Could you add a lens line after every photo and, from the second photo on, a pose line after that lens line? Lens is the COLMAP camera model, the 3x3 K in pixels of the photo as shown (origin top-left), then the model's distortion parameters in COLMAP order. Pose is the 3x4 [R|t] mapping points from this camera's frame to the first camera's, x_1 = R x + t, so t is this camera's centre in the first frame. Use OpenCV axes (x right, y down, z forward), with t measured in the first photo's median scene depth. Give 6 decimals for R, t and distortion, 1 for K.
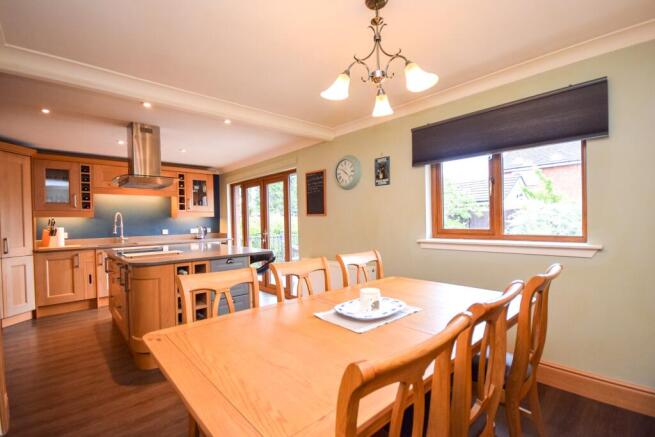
lens RADIAL K [[291.4, 0, 325.0], [0, 291.4, 224.0], [0, 0, 1]] dist [-0.000535, -0.002603]
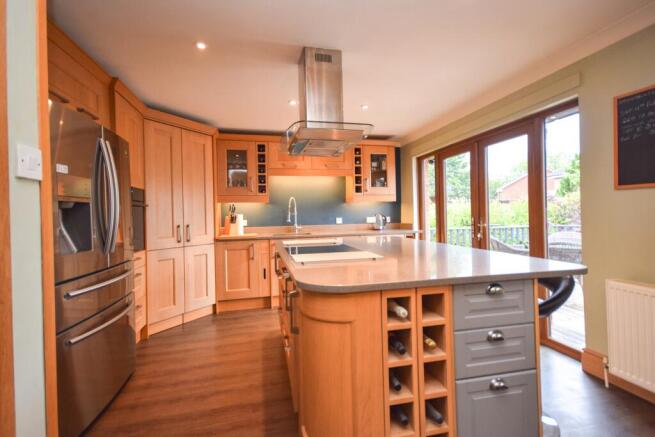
lens RADIAL K [[291.4, 0, 327.1], [0, 291.4, 217.0], [0, 0, 1]] dist [-0.000535, -0.002603]
pose [[0.869955, 0.006930, -0.493083, -0.224256], [-0.002445, 0.999950, 0.009740, 0.012145], [0.493125, -0.007267, 0.869928, 0.346500]]
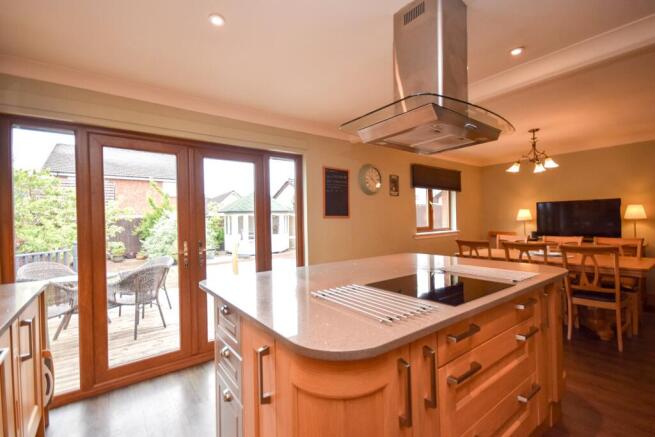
lens RADIAL K [[291.4, 0, 323.1], [0, 291.4, 220.0], [0, 0, 1]] dist [-0.000535, -0.002603]
pose [[0.102807, 0.013759, 0.994606, -0.849097], [0.026623, 0.999508, -0.016578, -0.007350], [-0.994345, 0.028184, 0.102390, 0.871336]]
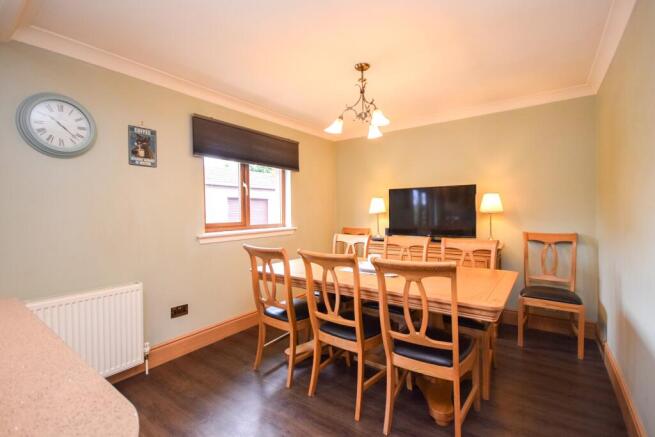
lens RADIAL K [[305.5, 0, 333.2], [0, 305.5, 214.8], [0, 0, 1]] dist [0.003843, -0.000033]
pose [[-0.219142, 0.007782, 0.975662, -0.471854], [0.023674, 0.999716, -0.002657, 0.000458], [-0.975406, 0.022516, -0.219264, 0.519655]]
